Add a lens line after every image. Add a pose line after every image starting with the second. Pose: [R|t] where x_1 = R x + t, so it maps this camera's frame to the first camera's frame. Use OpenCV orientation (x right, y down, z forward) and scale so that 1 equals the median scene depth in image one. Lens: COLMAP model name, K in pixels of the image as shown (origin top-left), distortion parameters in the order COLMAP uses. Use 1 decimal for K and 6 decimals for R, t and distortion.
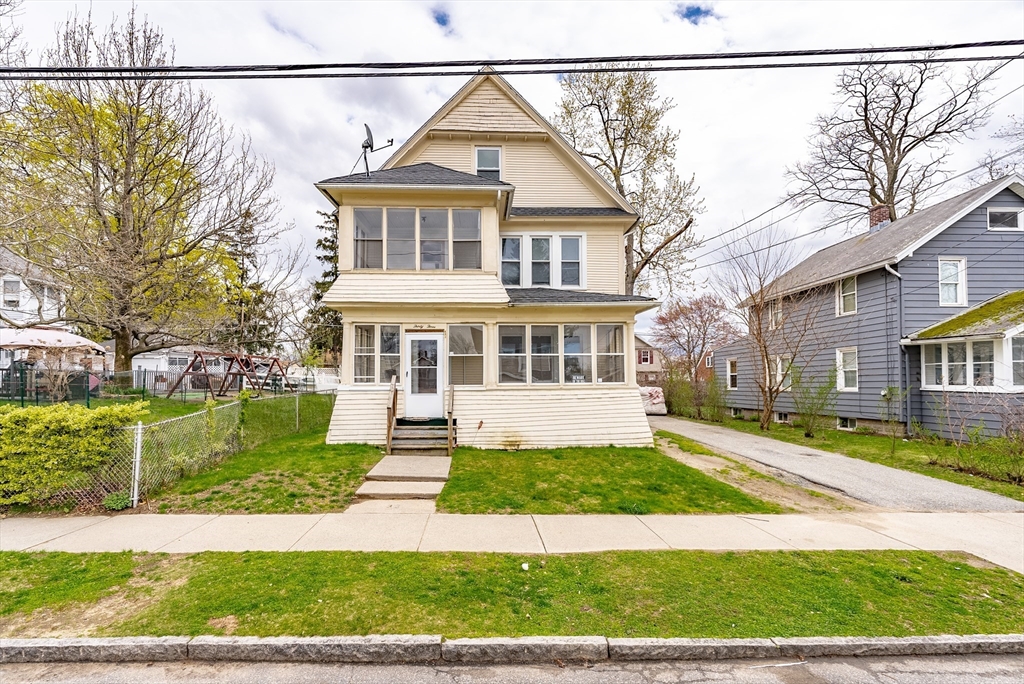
lens RADIAL K [[426.9, 0, 492.2], [0, 426.9, 377.6], [0, 0, 1]] dist [0.000626, -0.001696]
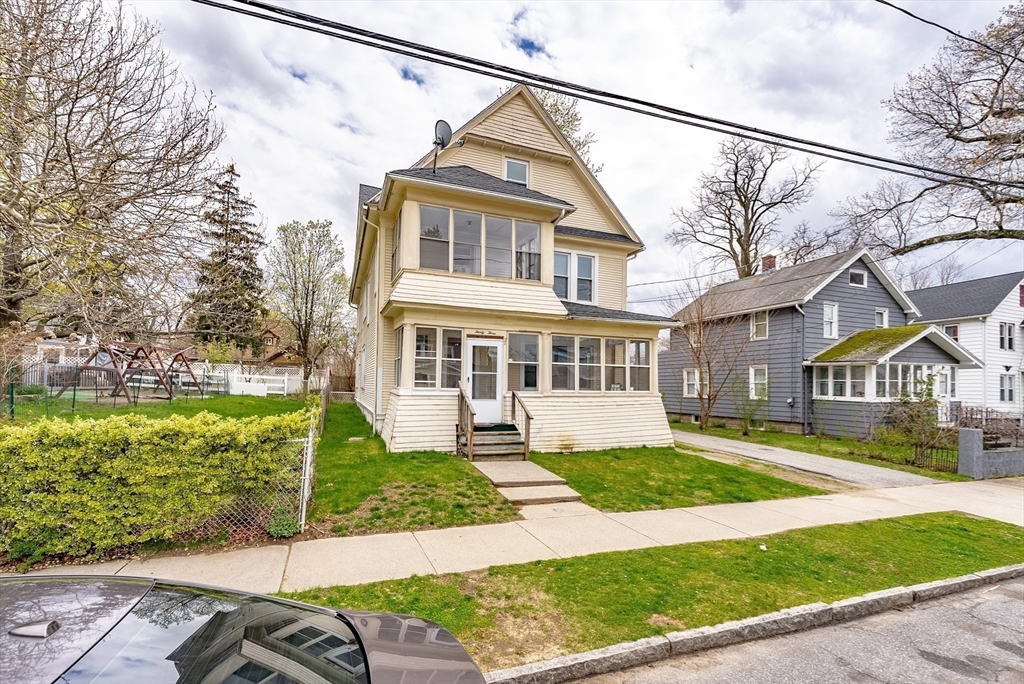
lens RADIAL K [[426.9, 0, 495.7], [0, 426.9, 382.3], [0, 0, 1]] dist [0.000626, -0.001696]
pose [[0.949943, 0.021234, 0.311702, -0.460274], [-0.023932, 0.999702, 0.004831, -0.008574], [-0.311506, -0.012049, 0.950168, 0.036261]]
